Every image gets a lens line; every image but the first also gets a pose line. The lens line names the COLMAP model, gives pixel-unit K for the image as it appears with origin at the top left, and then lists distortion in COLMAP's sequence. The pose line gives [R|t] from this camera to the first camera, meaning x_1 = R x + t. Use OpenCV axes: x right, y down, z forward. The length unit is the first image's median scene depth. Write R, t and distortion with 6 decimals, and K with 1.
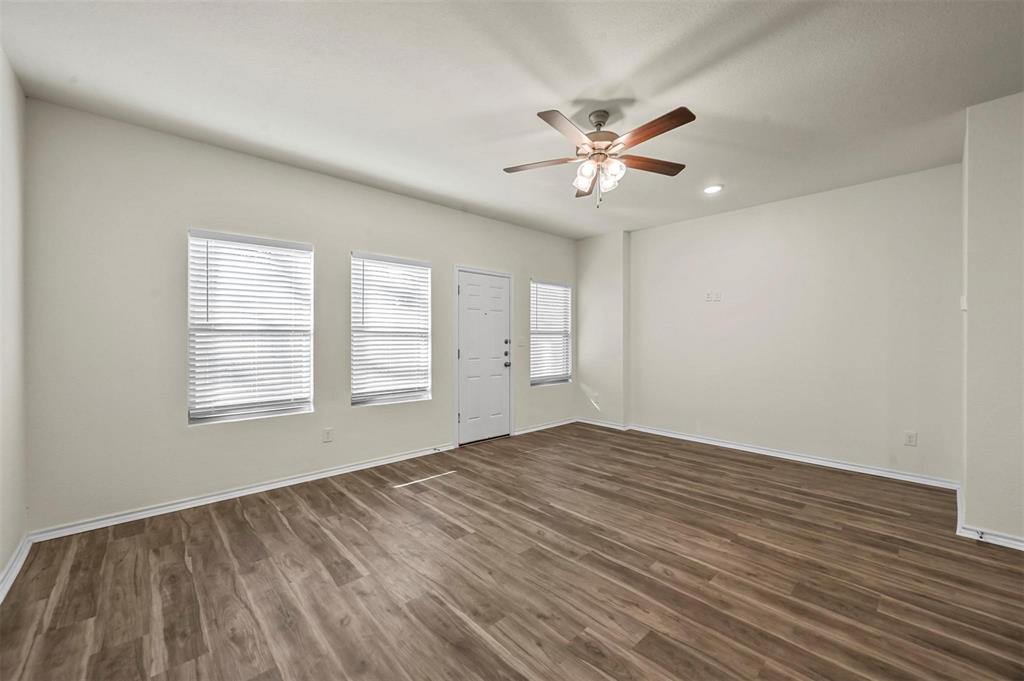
lens RADIAL K [[402.2, 0, 512.0], [0, 402.2, 340.5], [0, 0, 1]] dist [0.012912, -0.000025]
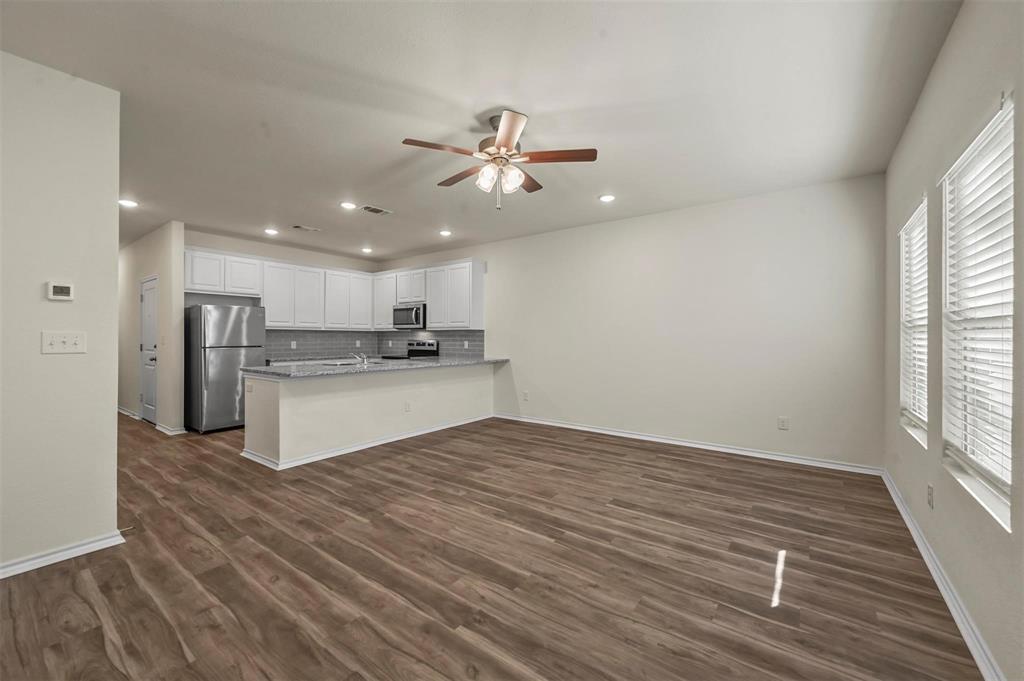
lens RADIAL K [[402.2, 0, 512.0], [0, 402.2, 340.5], [0, 0, 1]] dist [0.012912, -0.000025]
pose [[-0.982213, -0.001055, -0.187768, 0.371983], [-0.003384, 0.999921, 0.012084, -0.004492], [0.187740, 0.012504, -0.982139, 1.997941]]
